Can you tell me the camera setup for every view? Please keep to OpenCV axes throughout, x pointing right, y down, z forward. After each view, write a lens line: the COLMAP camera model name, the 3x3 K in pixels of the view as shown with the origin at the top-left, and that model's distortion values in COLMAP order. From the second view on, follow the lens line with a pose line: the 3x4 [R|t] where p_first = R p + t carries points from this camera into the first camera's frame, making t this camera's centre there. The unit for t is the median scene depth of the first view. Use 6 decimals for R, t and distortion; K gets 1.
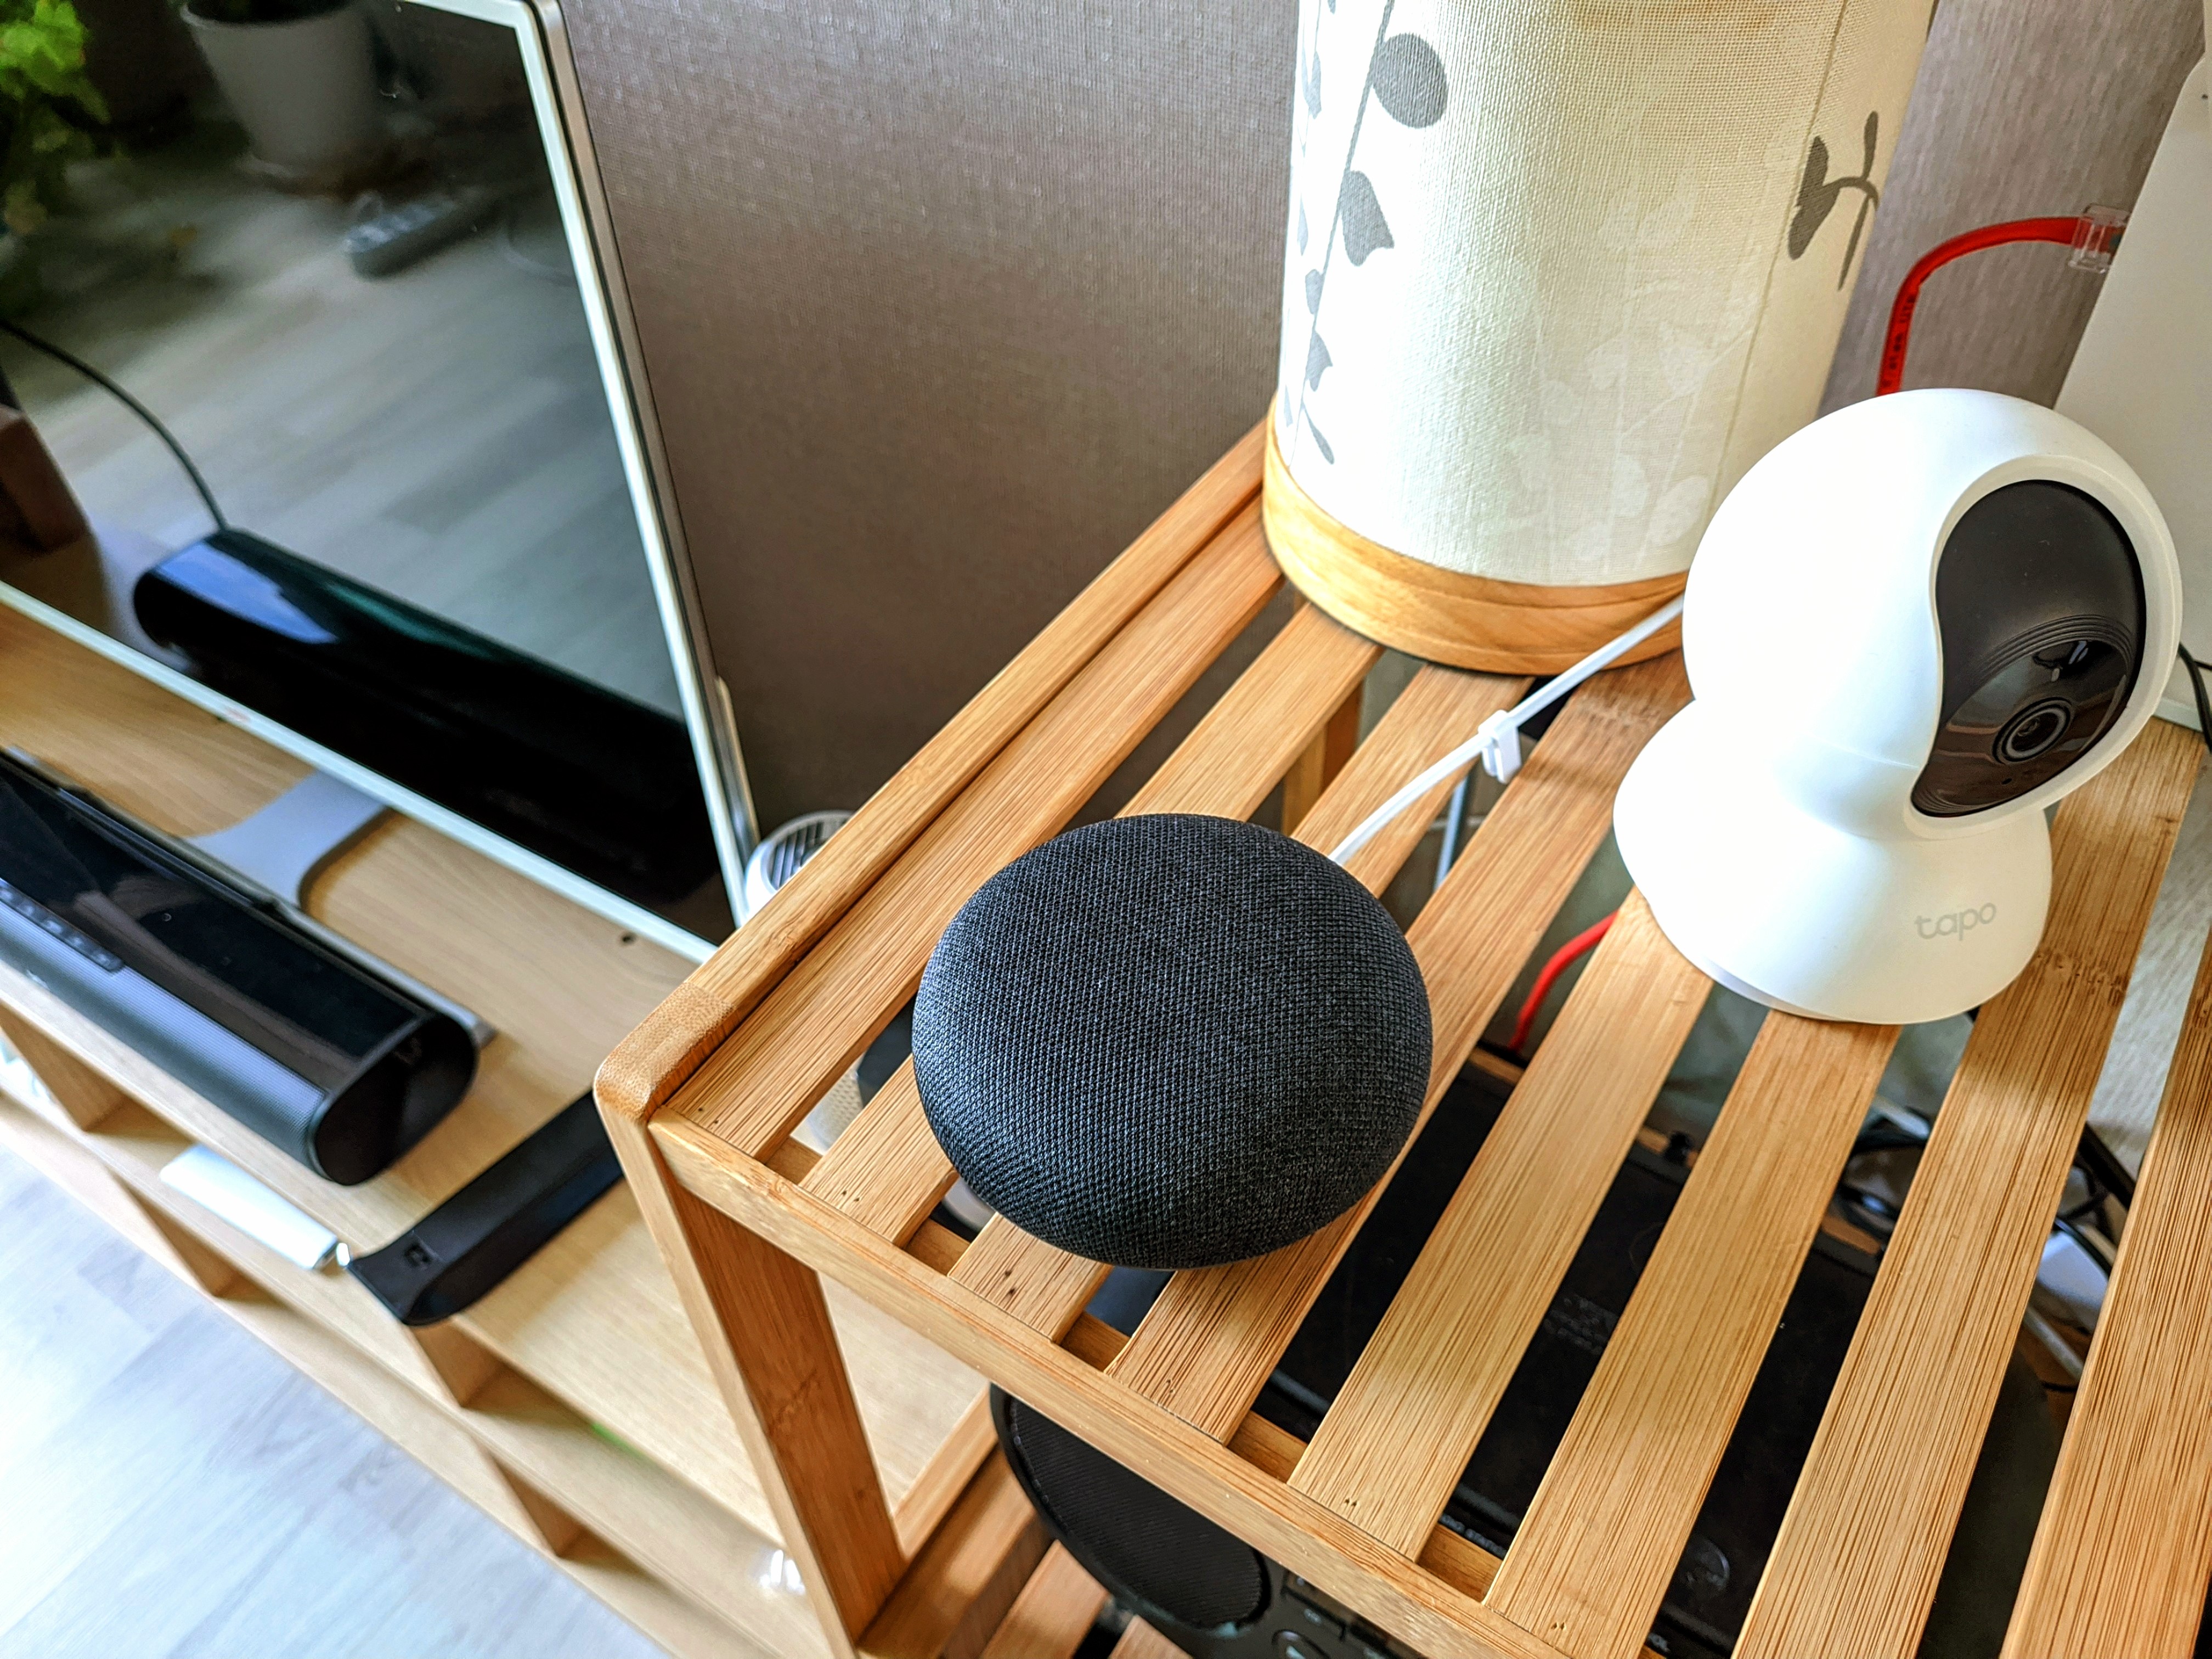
lens RADIAL K [[1722.4, 0, 1092.1], [0, 1722.4, 822.1], [0, 0, 1]] dist [-0.004197, -0.003428]
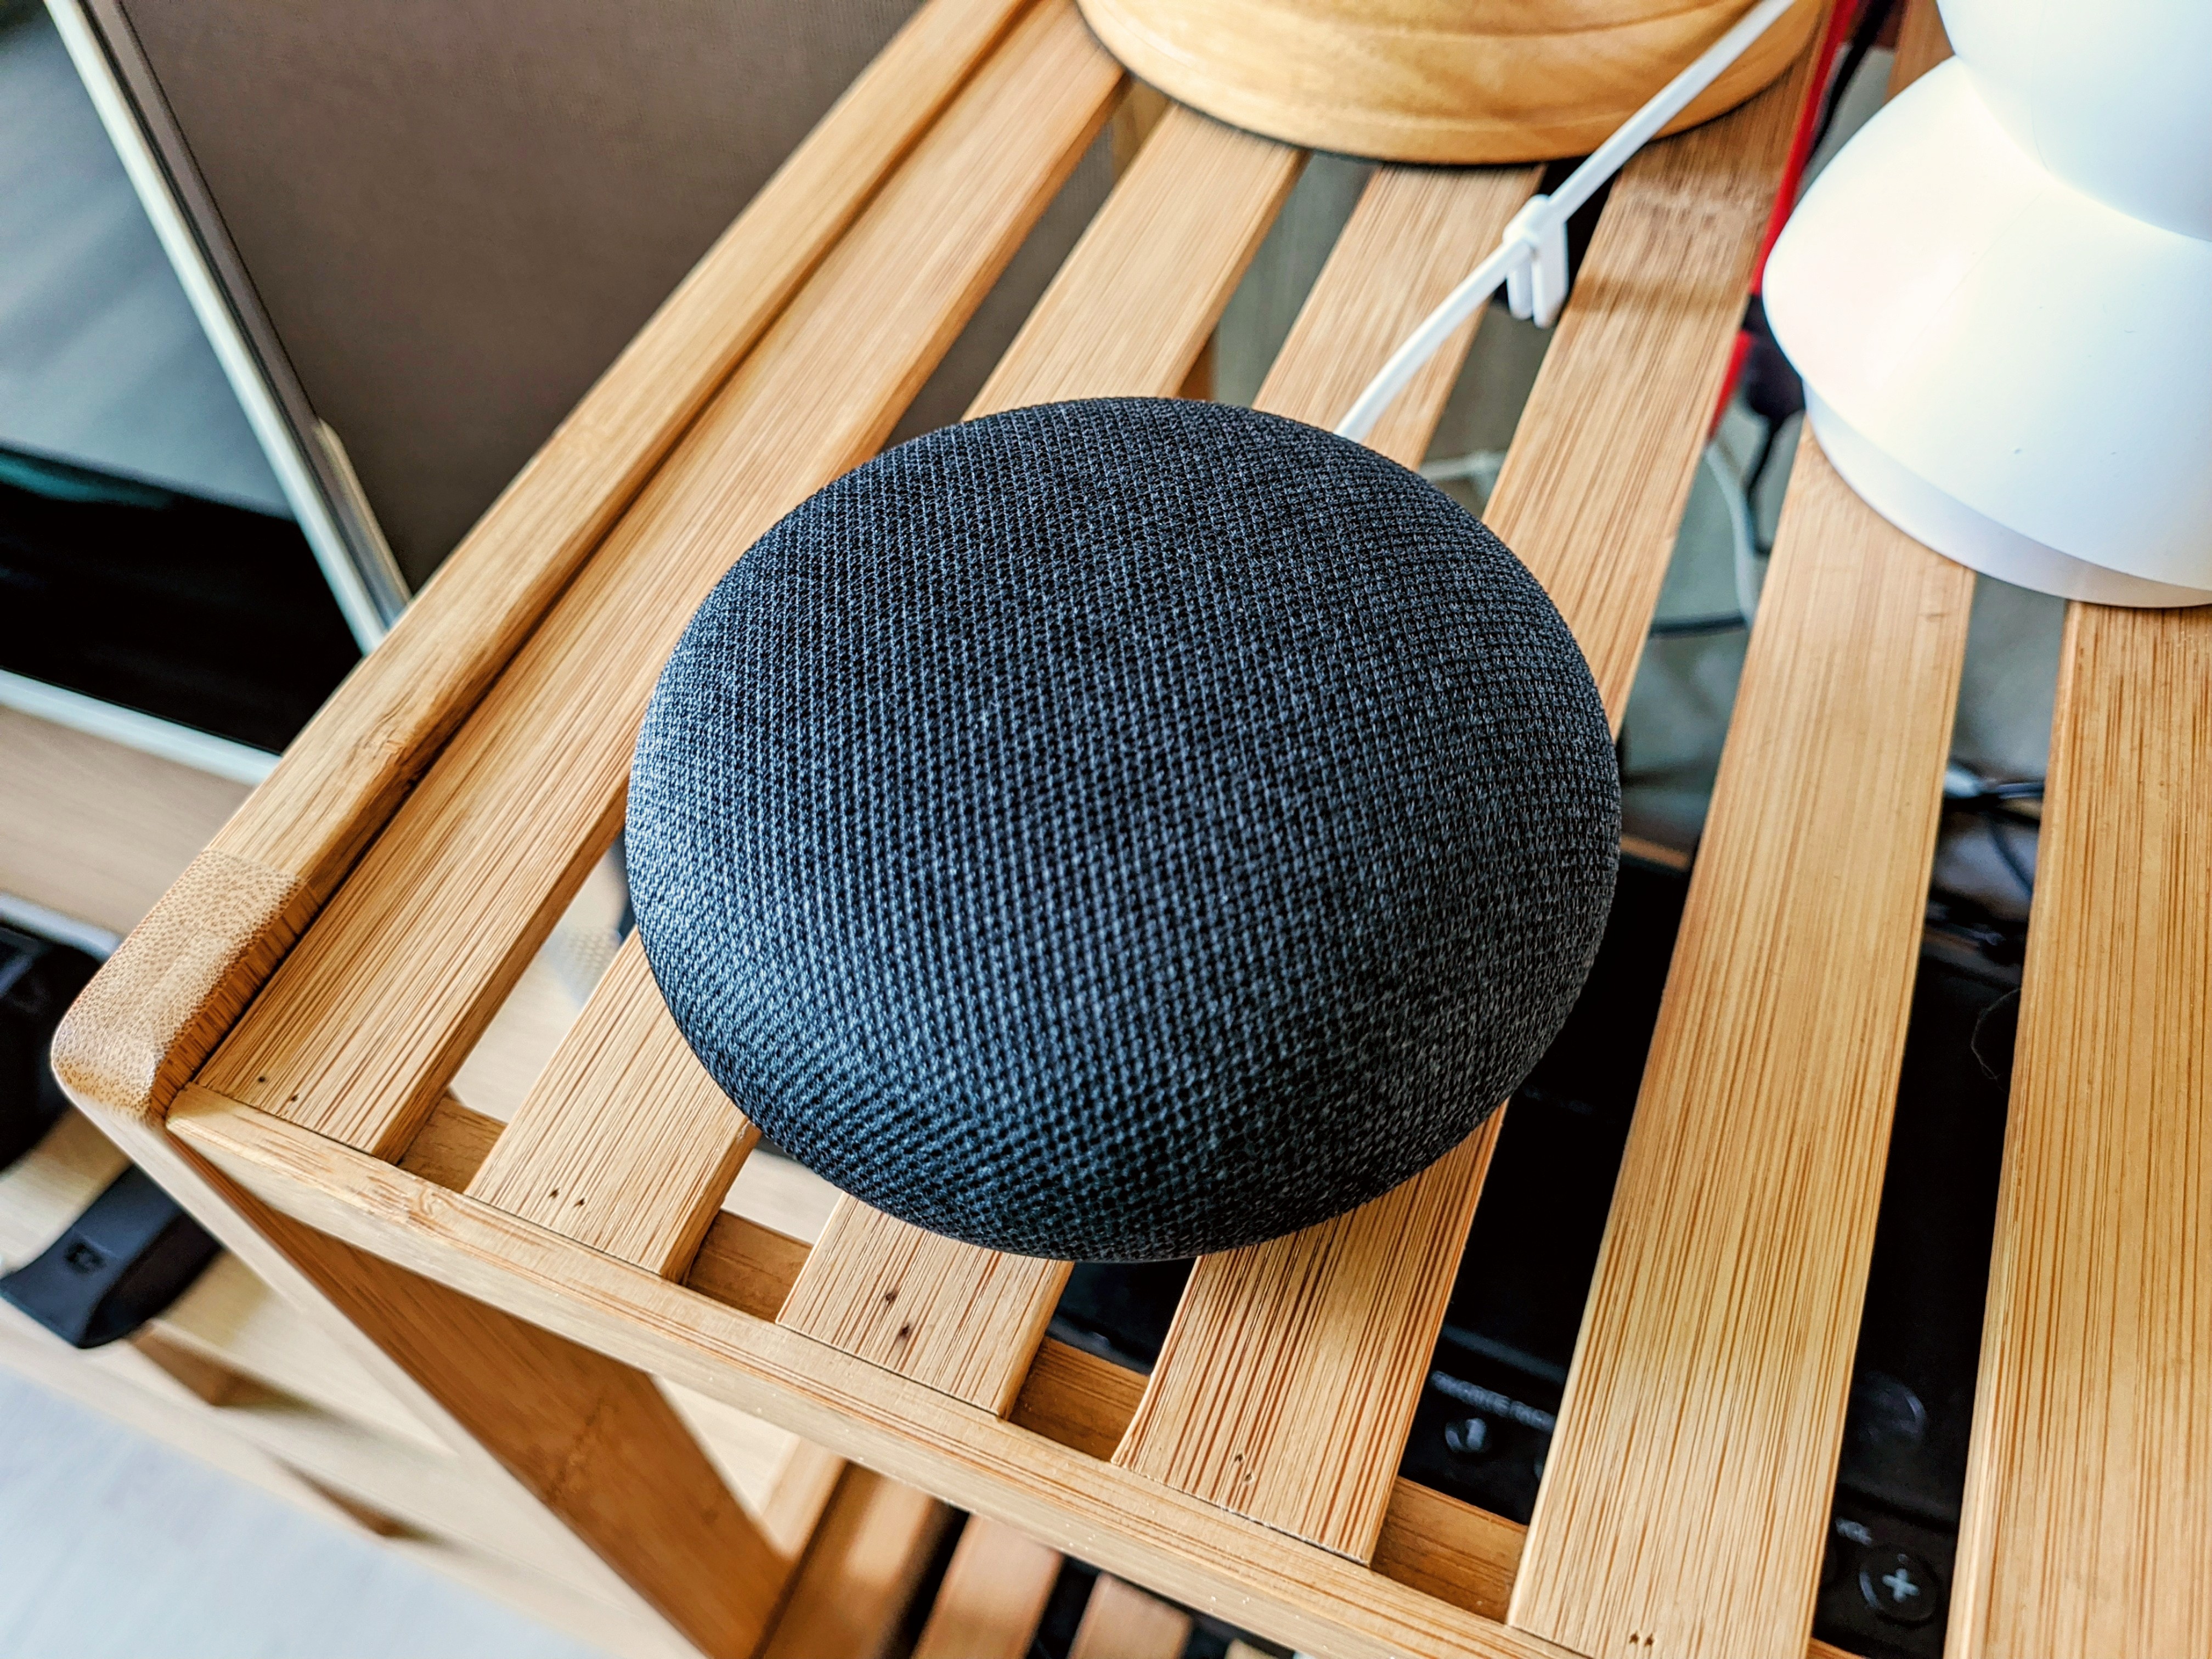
lens RADIAL K [[1722.4, 0, 1092.1], [0, 1722.4, 822.1], [0, 0, 1]] dist [-0.004197, -0.003428]
pose [[0.980589, -0.158410, 0.115545, -0.023184], [0.142975, 0.980953, 0.131489, 0.053120], [-0.134174, -0.112417, 0.984561, 0.430407]]
